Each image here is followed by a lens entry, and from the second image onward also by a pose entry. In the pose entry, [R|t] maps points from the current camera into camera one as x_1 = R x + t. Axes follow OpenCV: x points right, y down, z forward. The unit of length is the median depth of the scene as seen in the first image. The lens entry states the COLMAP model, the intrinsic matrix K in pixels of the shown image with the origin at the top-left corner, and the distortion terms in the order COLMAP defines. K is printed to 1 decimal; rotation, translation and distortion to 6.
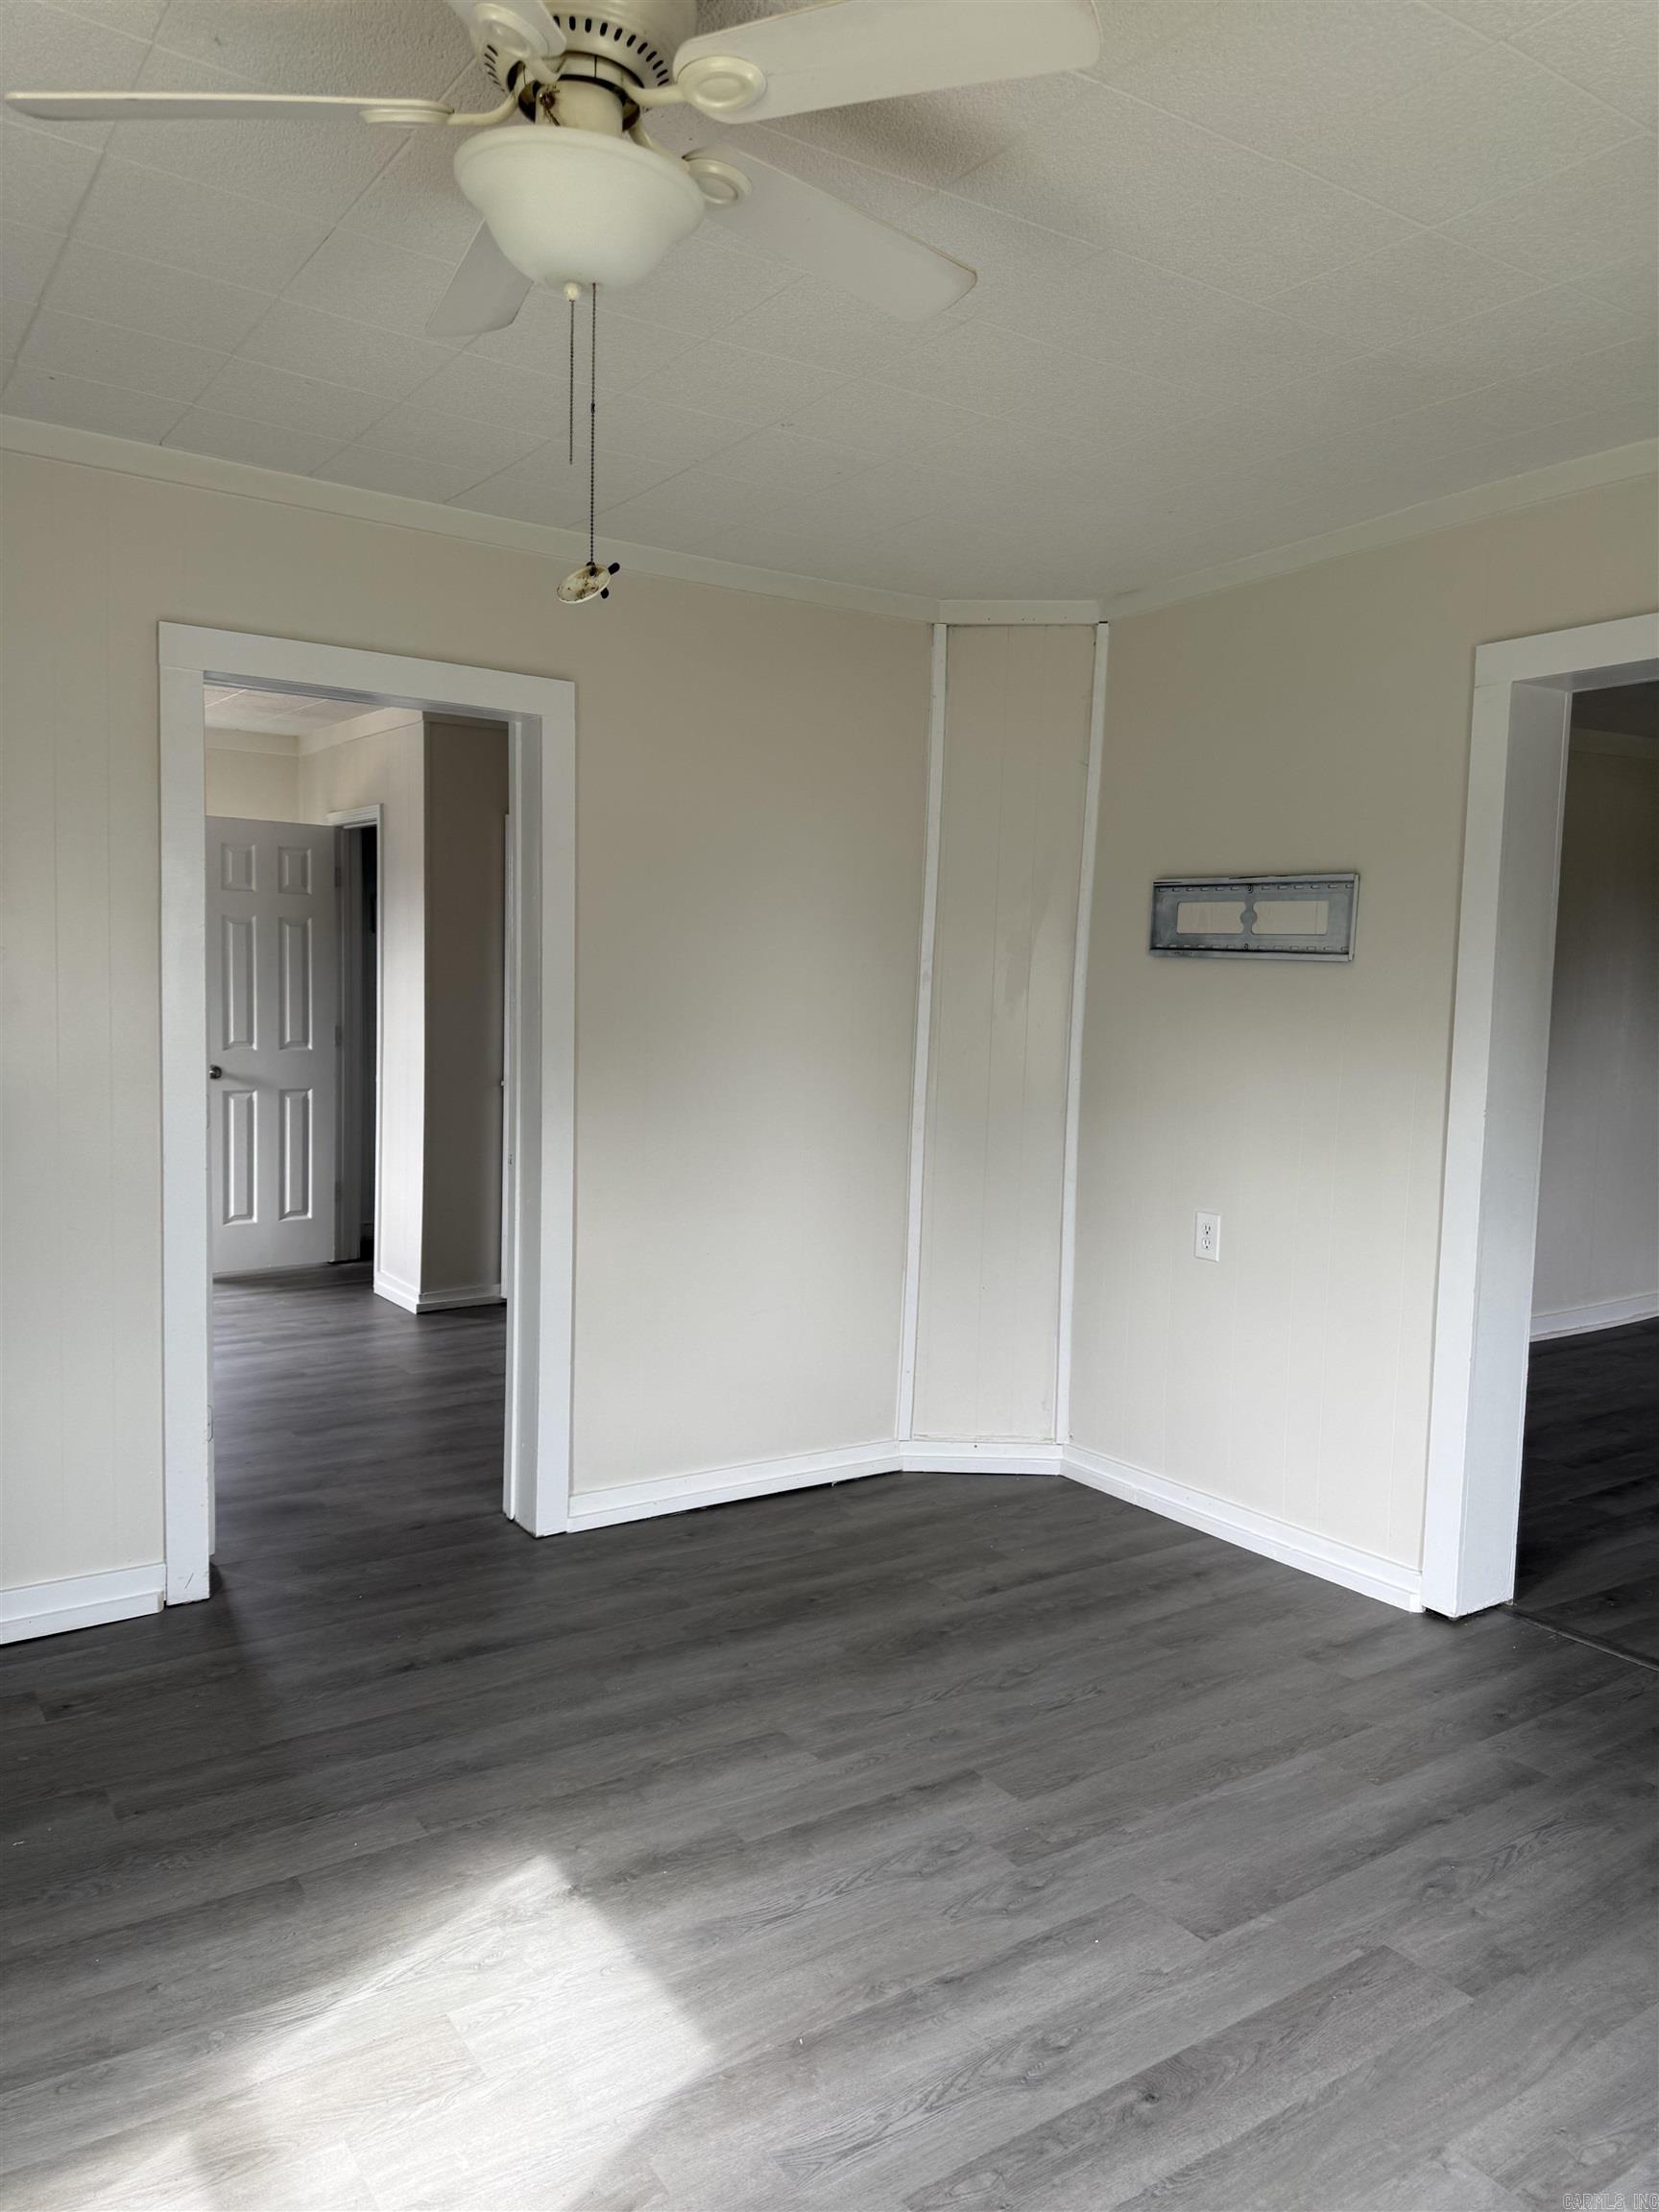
lens RADIAL K [[1567.5, 0, 813.6], [0, 1567.5, 1075.5], [0, 0, 1]] dist [0.160265, -0.184875]
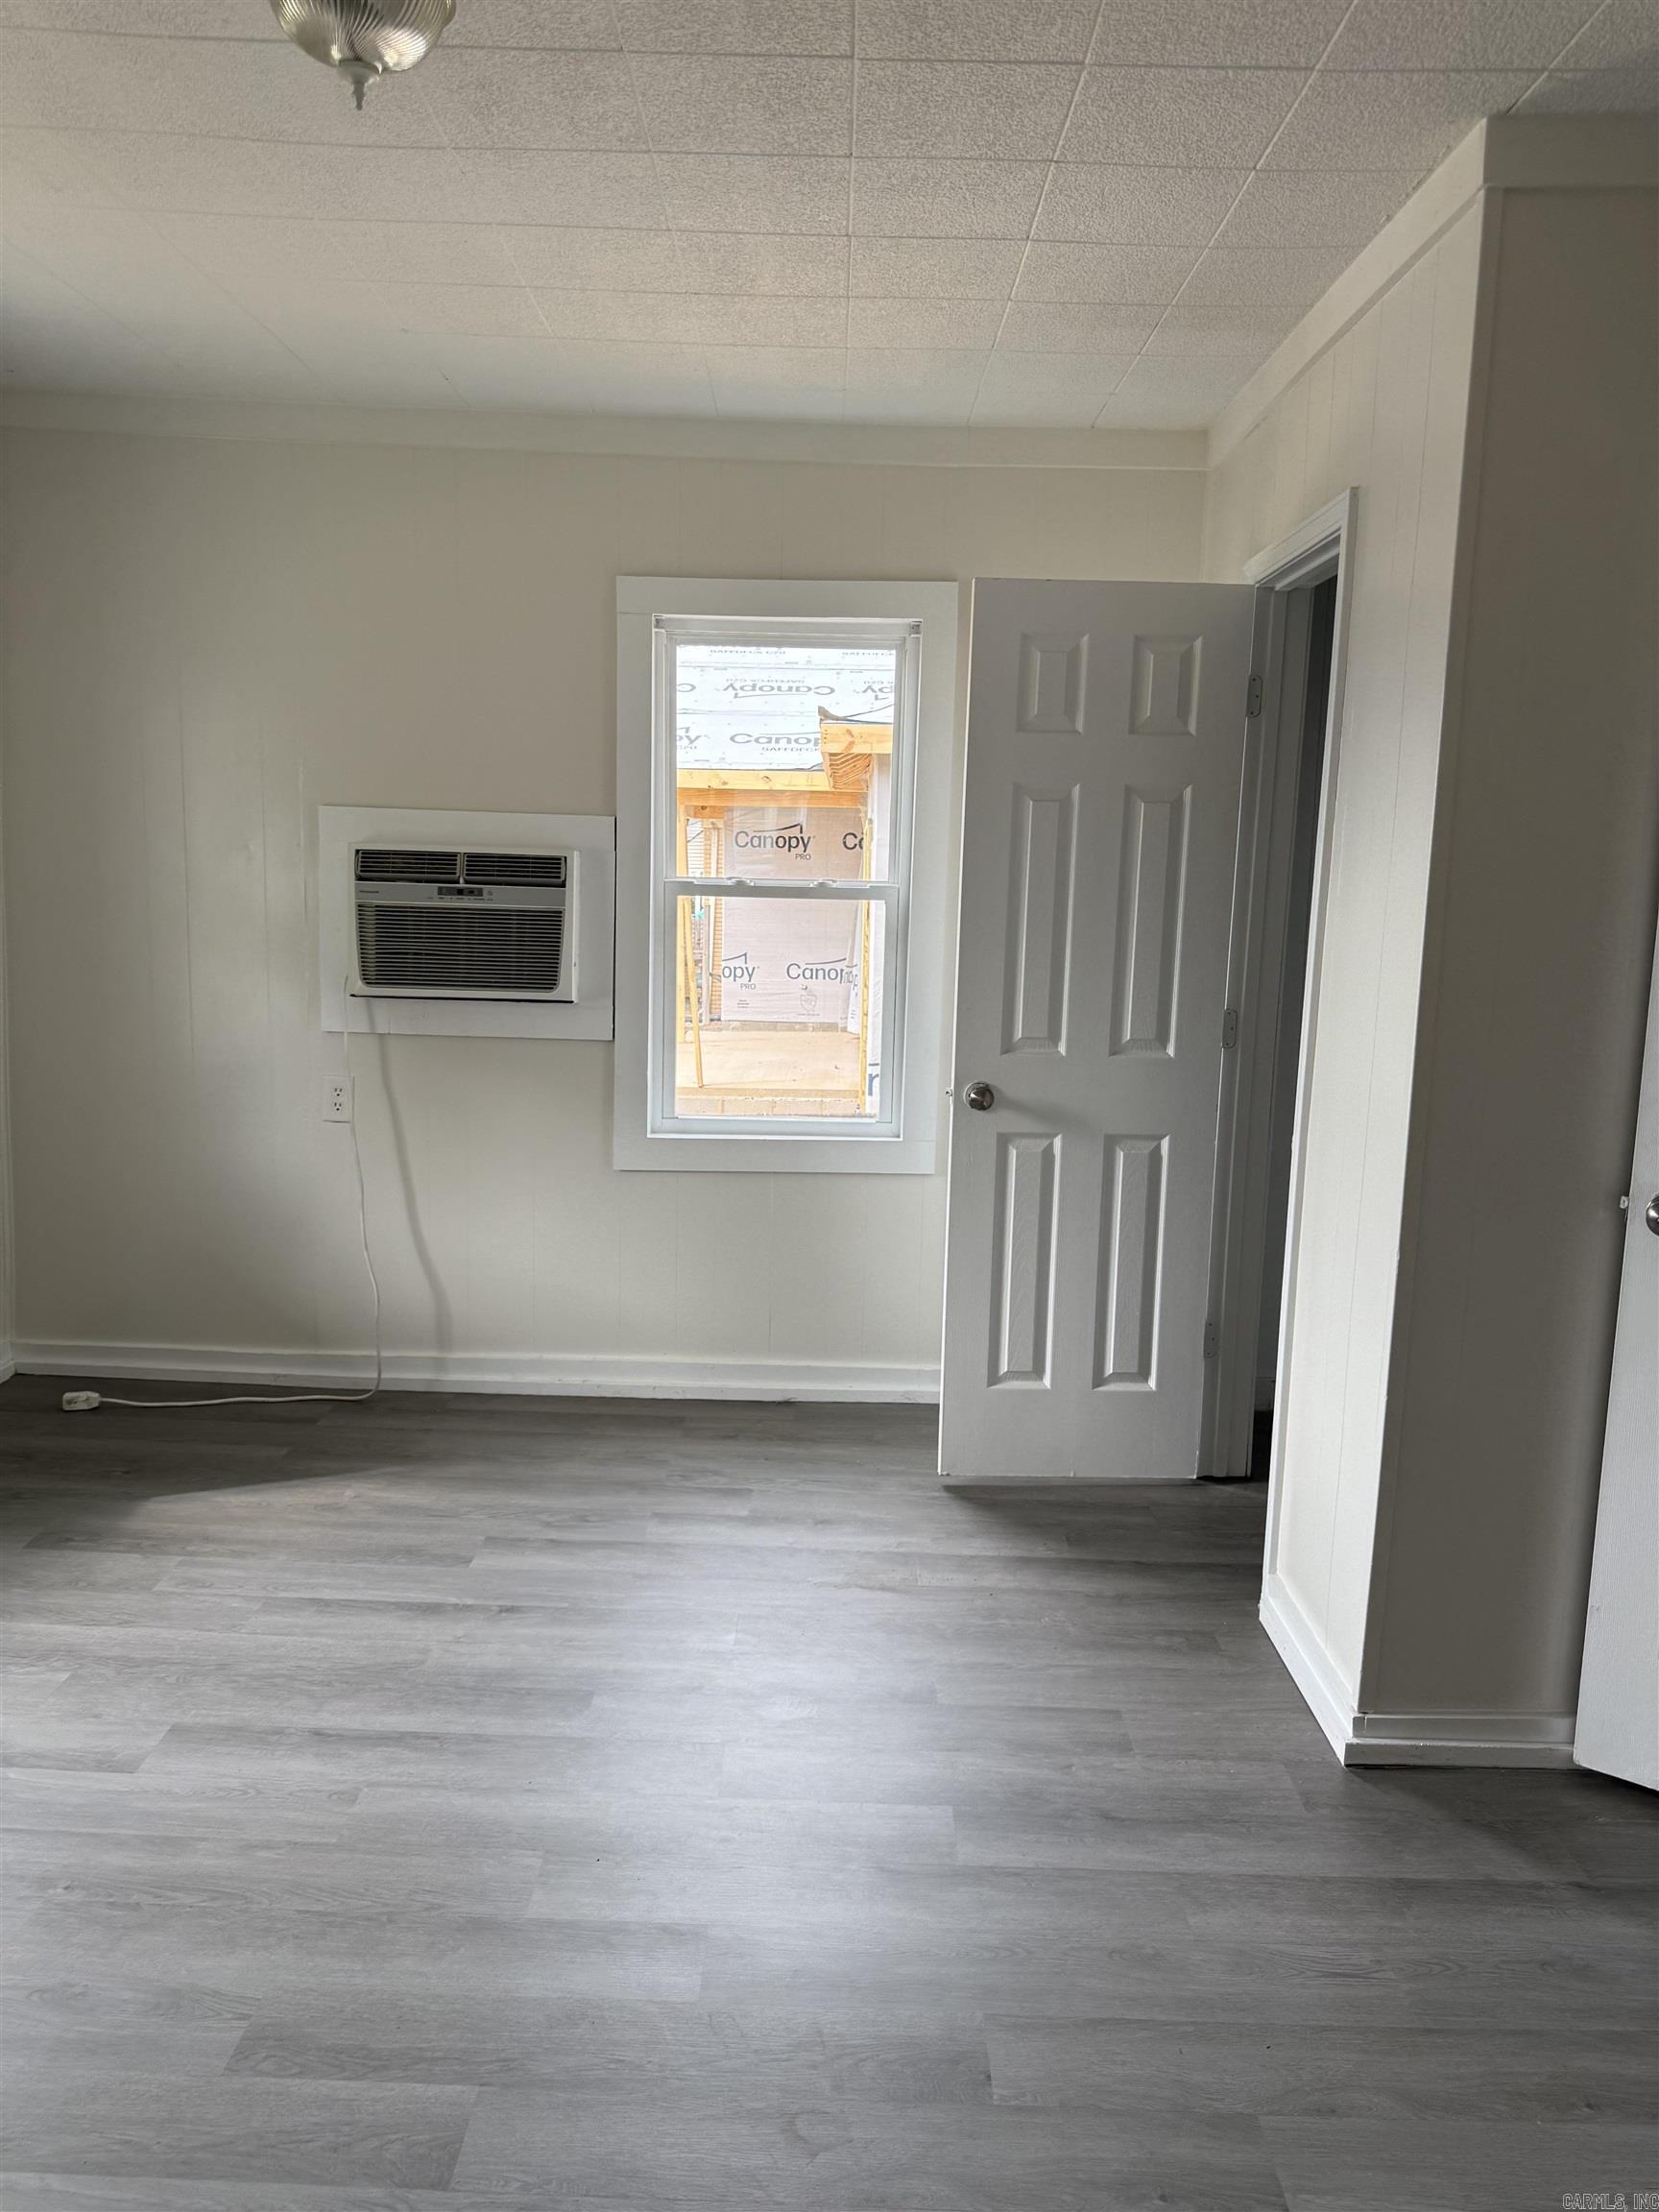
lens RADIAL K [[1567.5, 0, 813.6], [0, 1567.5, 1075.5], [0, 0, 1]] dist [0.160265, -0.184875]
pose [[0.817957, 0.087142, -0.568640, -0.130728], [-0.043182, 0.994973, 0.090360, -0.051012], [0.573656, -0.049356, 0.817608, 0.546395]]
